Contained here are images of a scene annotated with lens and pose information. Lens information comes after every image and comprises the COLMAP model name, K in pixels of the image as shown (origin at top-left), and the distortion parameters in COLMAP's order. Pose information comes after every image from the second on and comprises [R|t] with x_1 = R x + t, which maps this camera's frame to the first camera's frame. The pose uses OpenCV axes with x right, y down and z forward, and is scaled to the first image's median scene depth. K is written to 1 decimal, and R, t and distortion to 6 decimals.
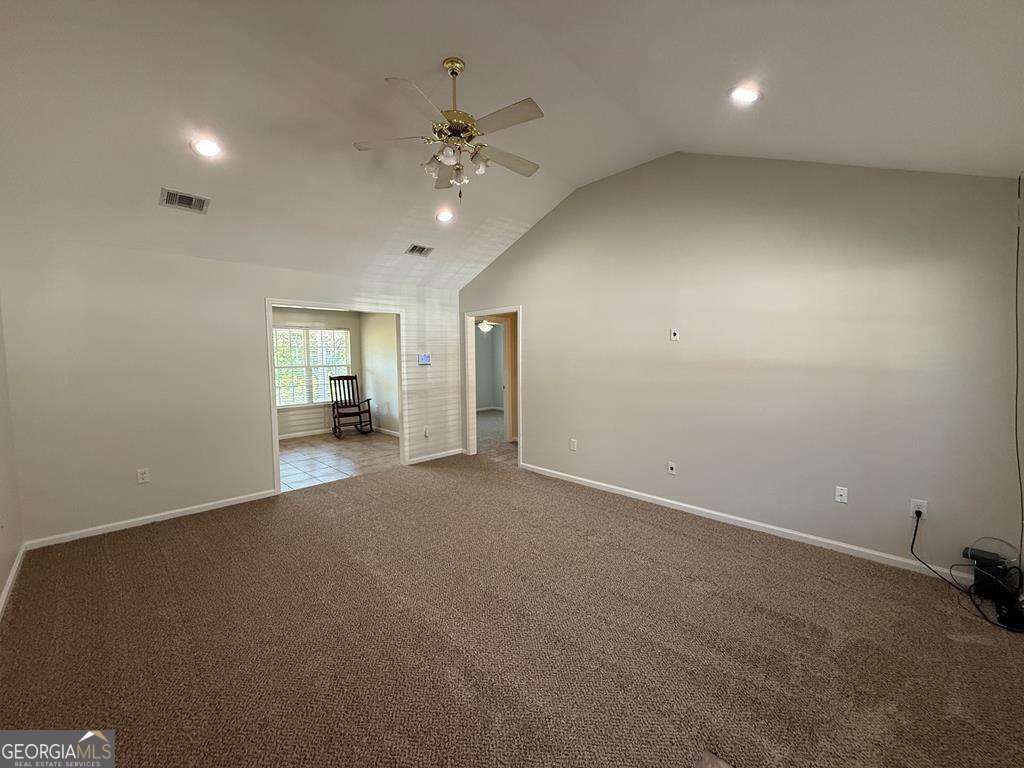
lens RADIAL K [[419.2, 0, 509.2], [0, 419.2, 387.2], [0, 0, 1]] dist [0.001203, 0.000284]
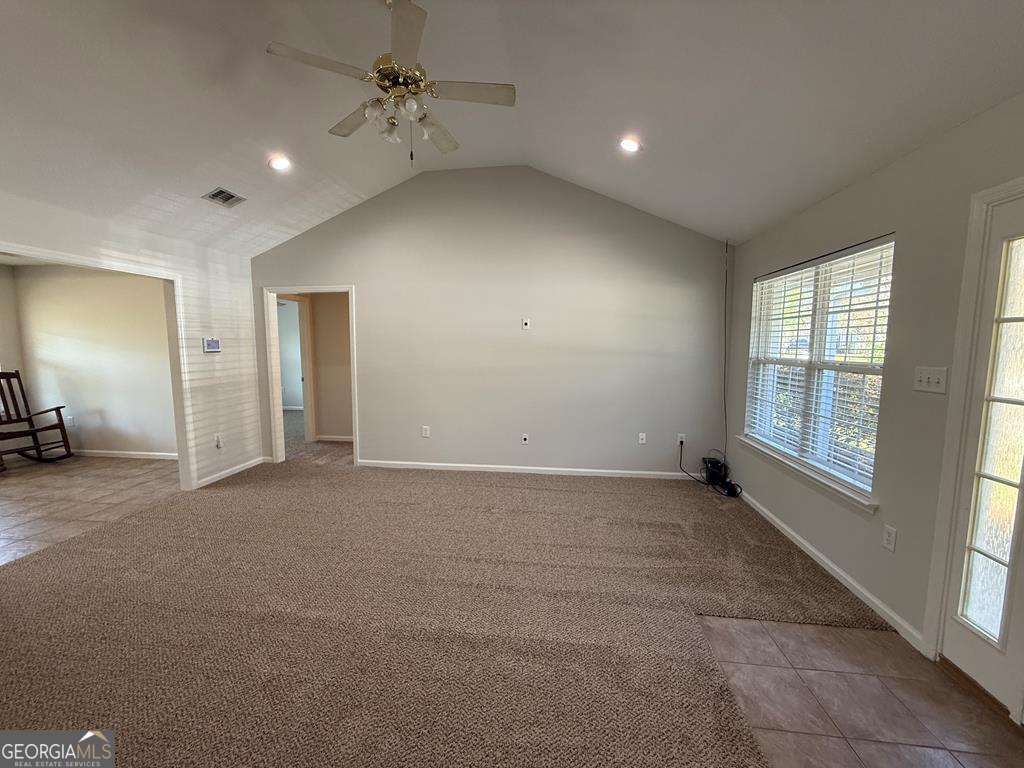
lens RADIAL K [[419.2, 0, 509.5], [0, 419.2, 388.2], [0, 0, 1]] dist [0.001203, 0.000284]
pose [[0.779529, -0.055965, 0.623861, -0.268925], [0.040953, 0.998423, 0.038394, 0.003492], [-0.625026, -0.004380, 0.780591, 0.086835]]
